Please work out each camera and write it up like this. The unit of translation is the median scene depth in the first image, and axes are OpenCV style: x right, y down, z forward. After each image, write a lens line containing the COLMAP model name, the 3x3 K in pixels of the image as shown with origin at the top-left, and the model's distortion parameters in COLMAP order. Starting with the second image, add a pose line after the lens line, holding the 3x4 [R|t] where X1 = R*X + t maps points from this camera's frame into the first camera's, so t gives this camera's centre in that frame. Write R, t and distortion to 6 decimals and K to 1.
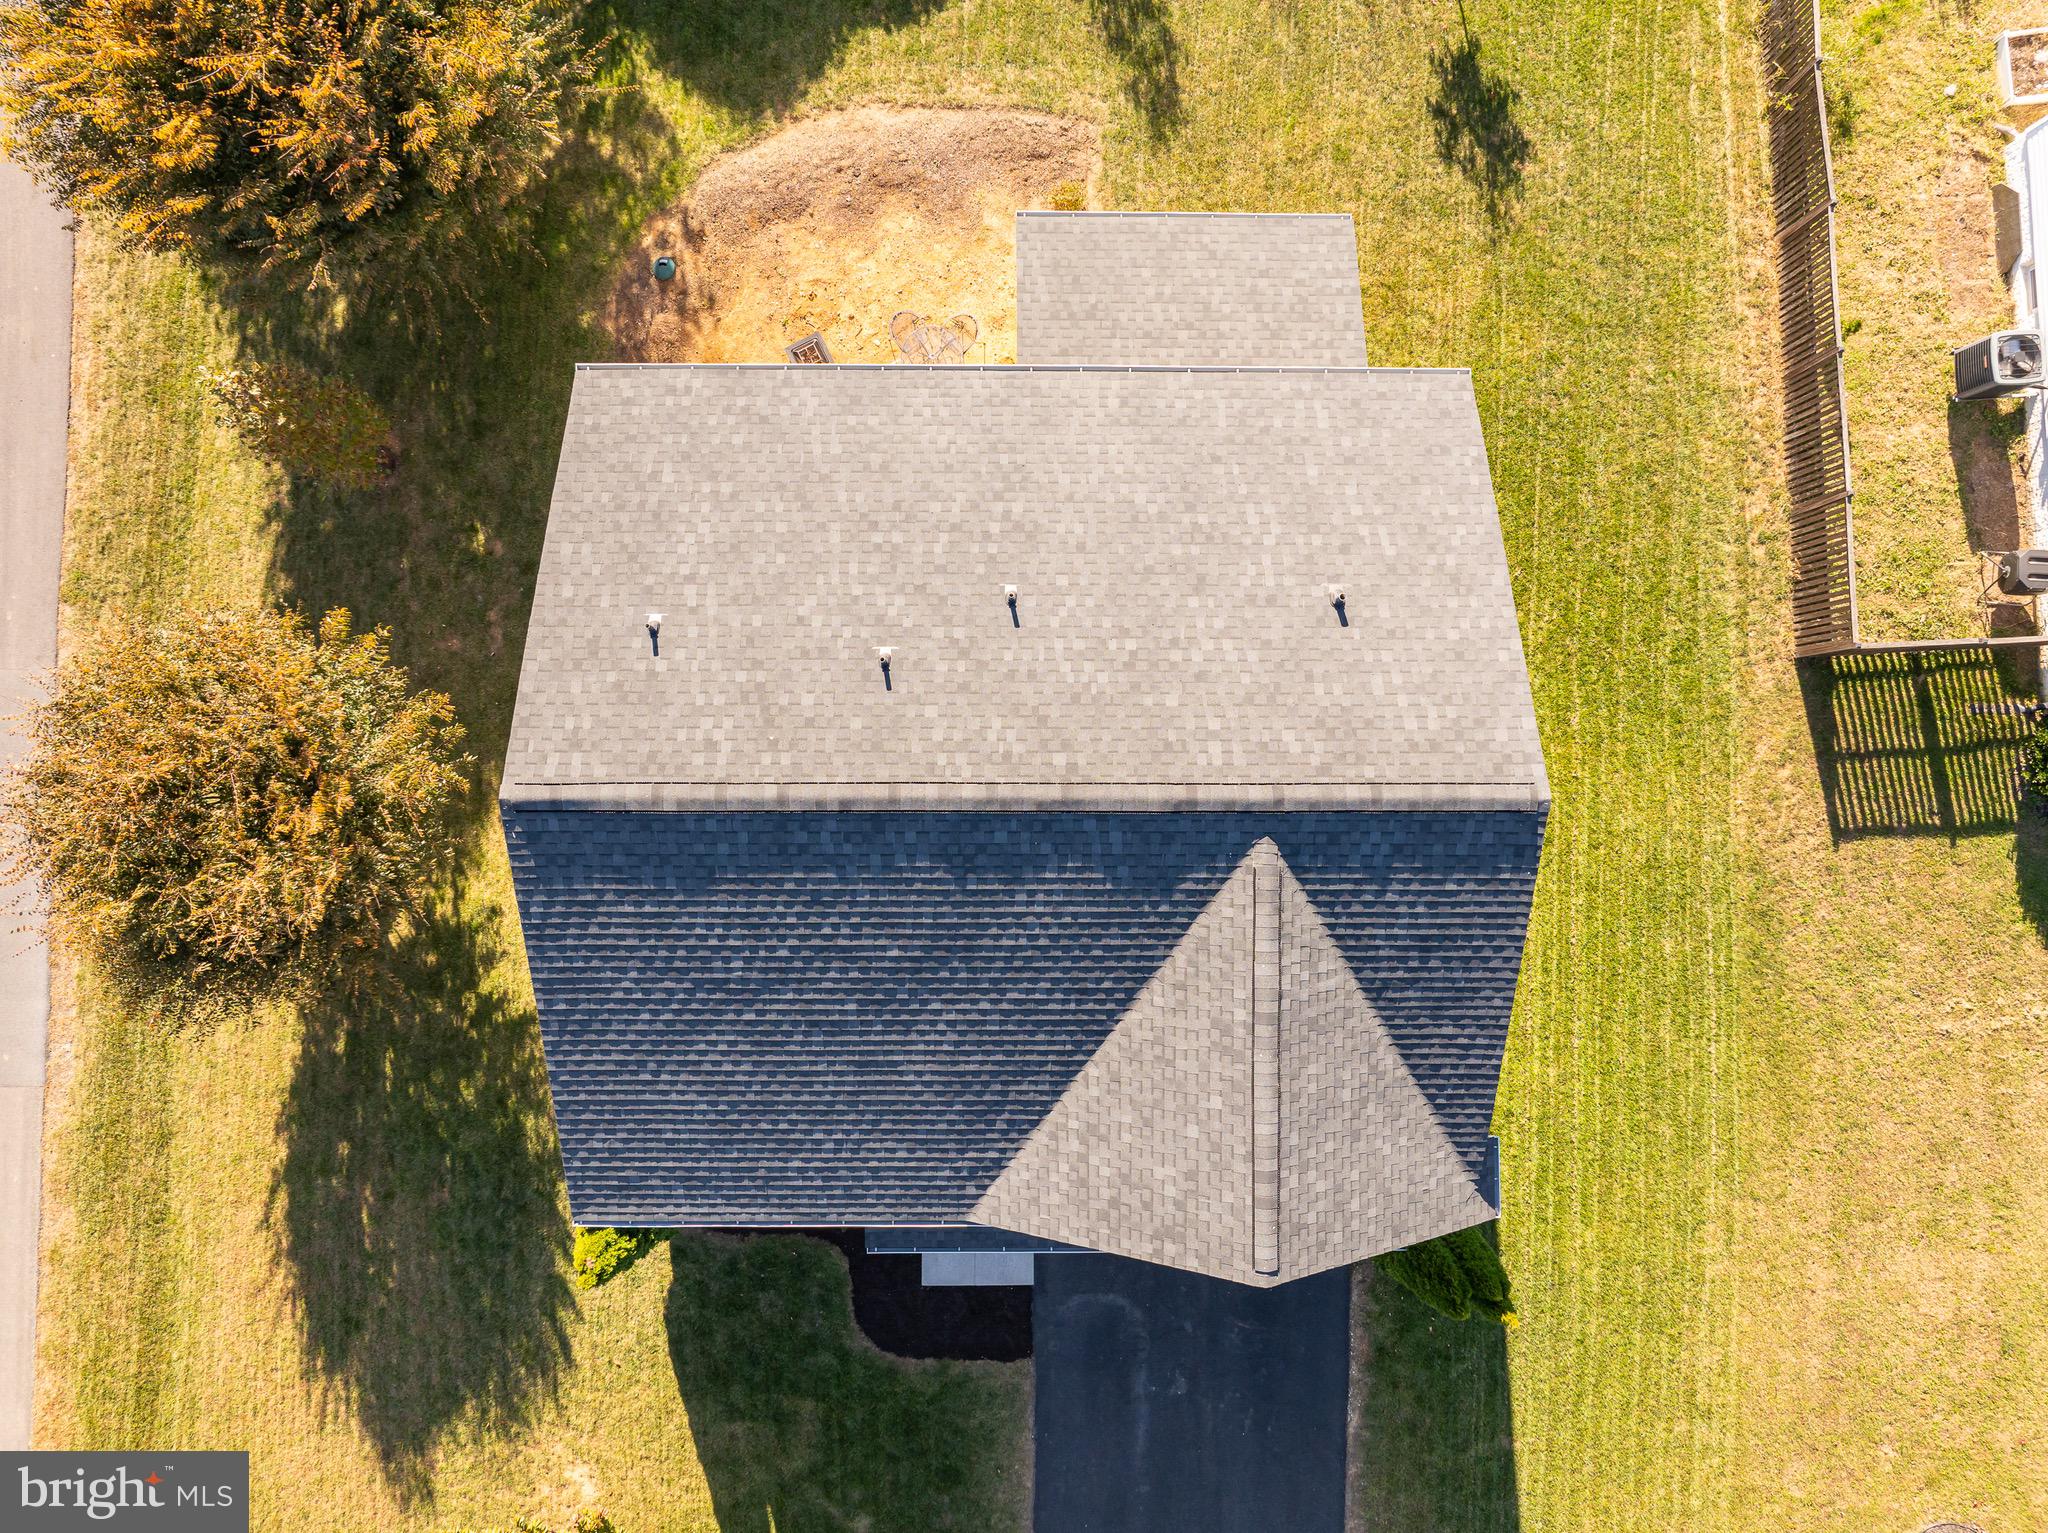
lens RADIAL K [[1443.3, 0, 1026.7], [0, 1443.3, 763.5], [0, 0, 1]] dist [-0.047331, 0.010392]
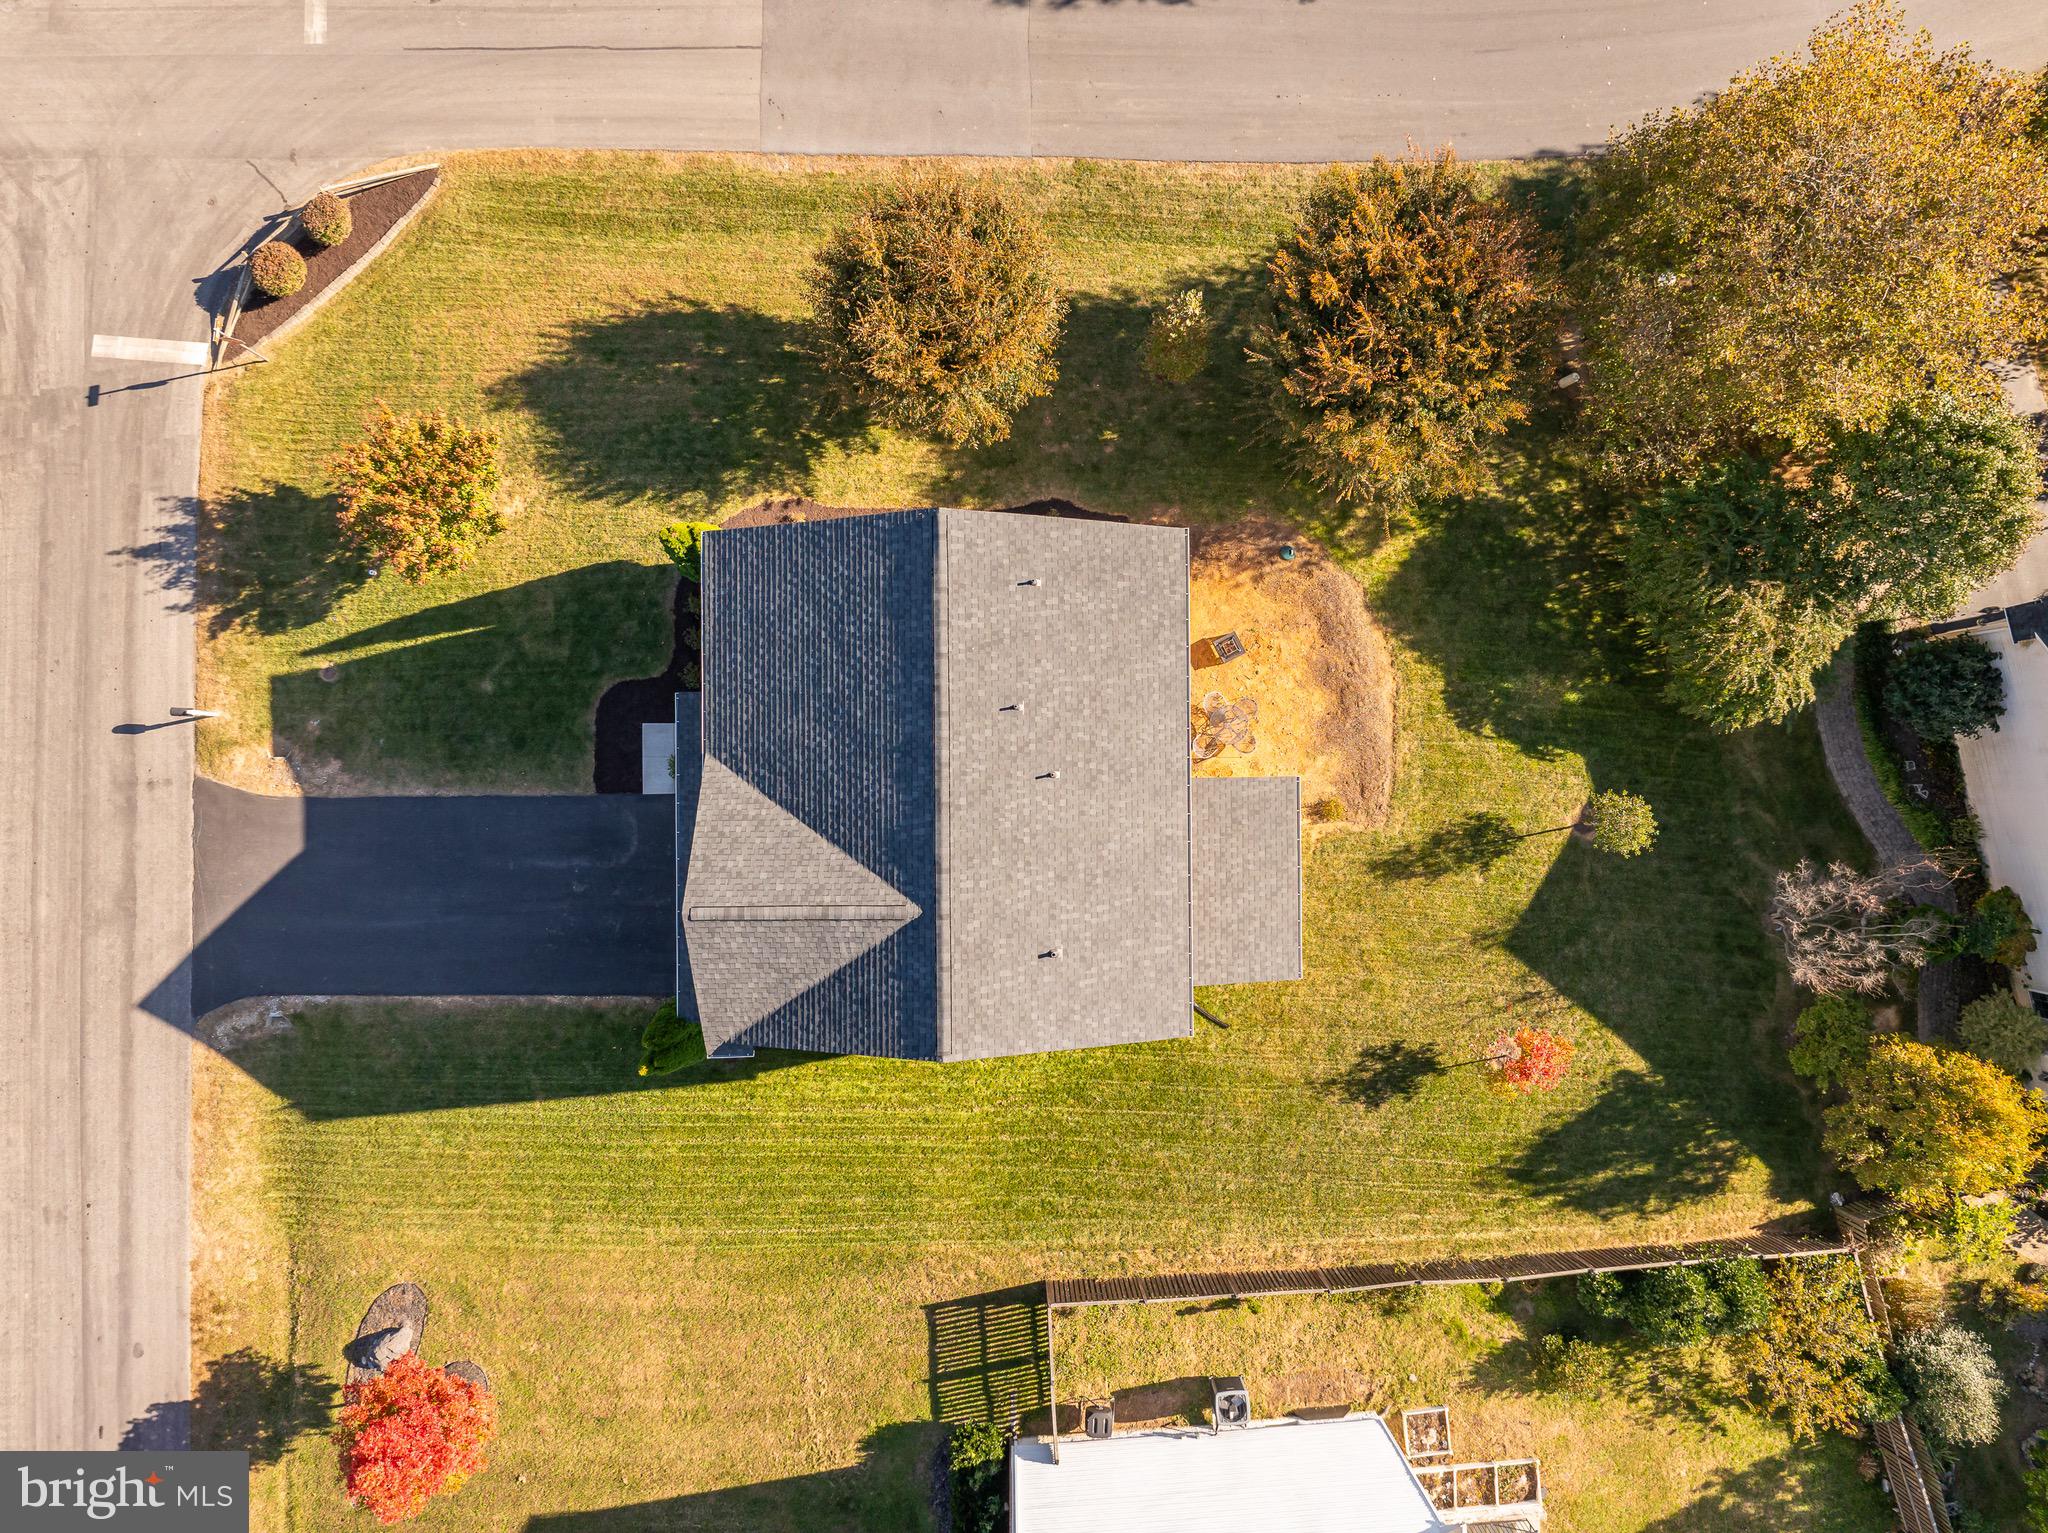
lens RADIAL K [[1443.3, 0, 1026.7], [0, 1443.3, 763.5], [0, 0, 1]] dist [-0.047331, 0.010392]
pose [[0.010152, 0.999699, -0.022319, 0.010854], [-0.999916, 0.009970, -0.008250, -0.047324], [-0.008025, 0.022401, 0.999717, -0.587767]]
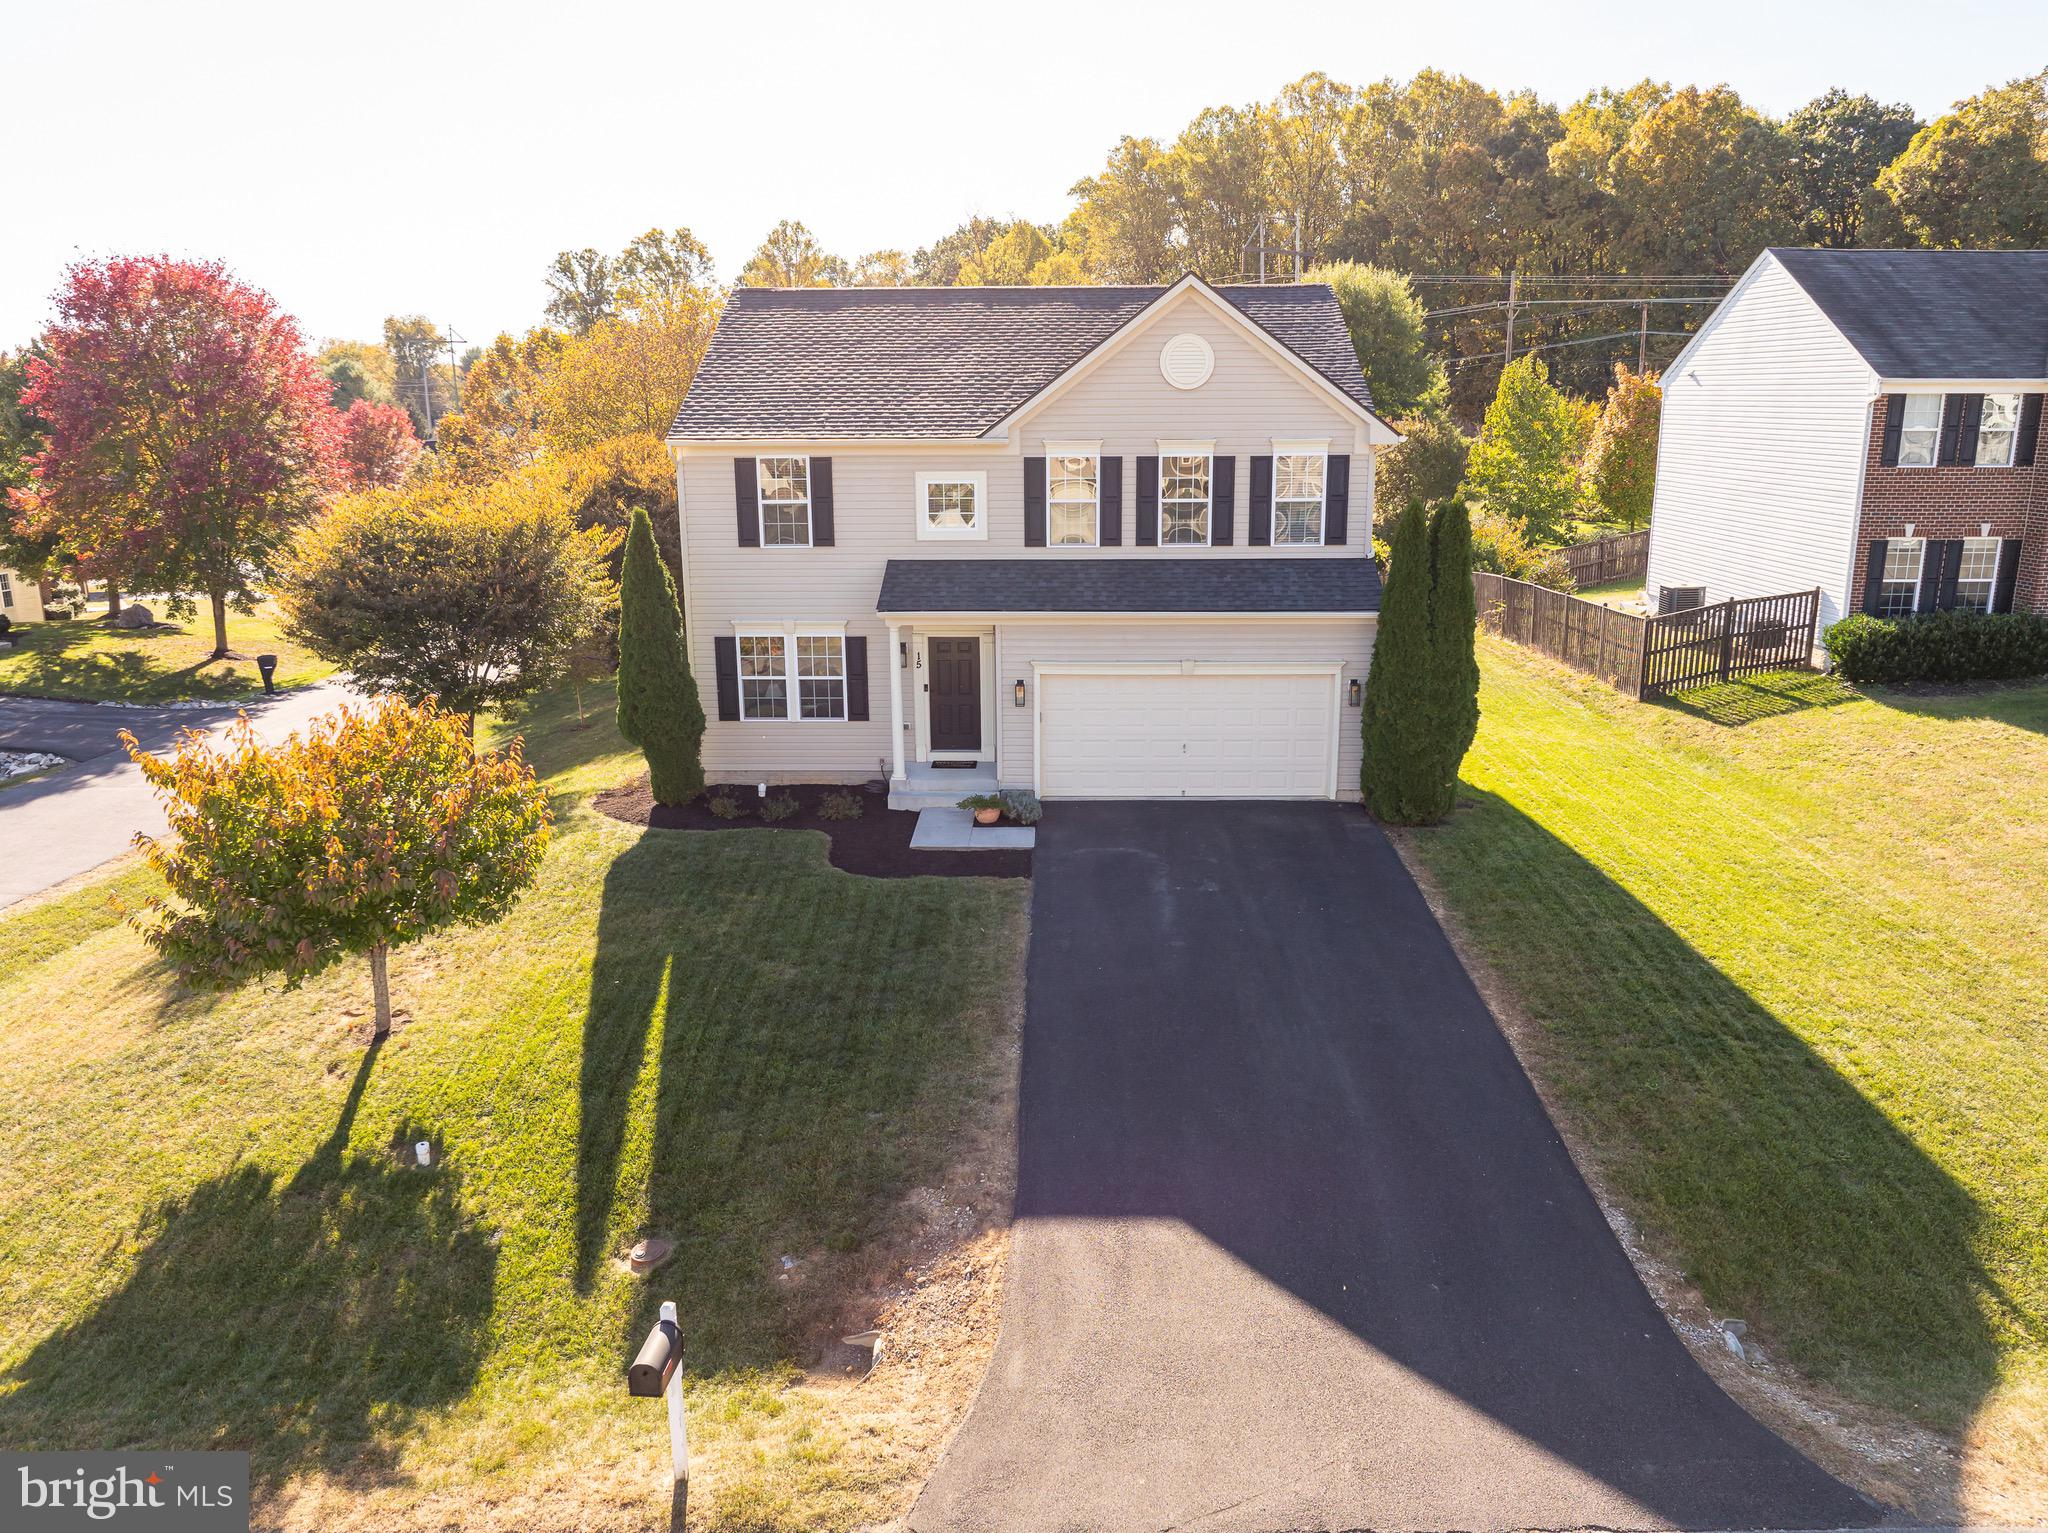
lens RADIAL K [[1449.6, 0, 1024.0], [0, 1449.6, 766.5], [0, 0, 1]] dist [-0.040023, -0.007726]
pose [[0.999324, -0.016102, -0.033038, 0.029323], [-0.027783, 0.257502, -0.965878, 1.218500], [0.024060, 0.966144, 0.256880, 0.718669]]
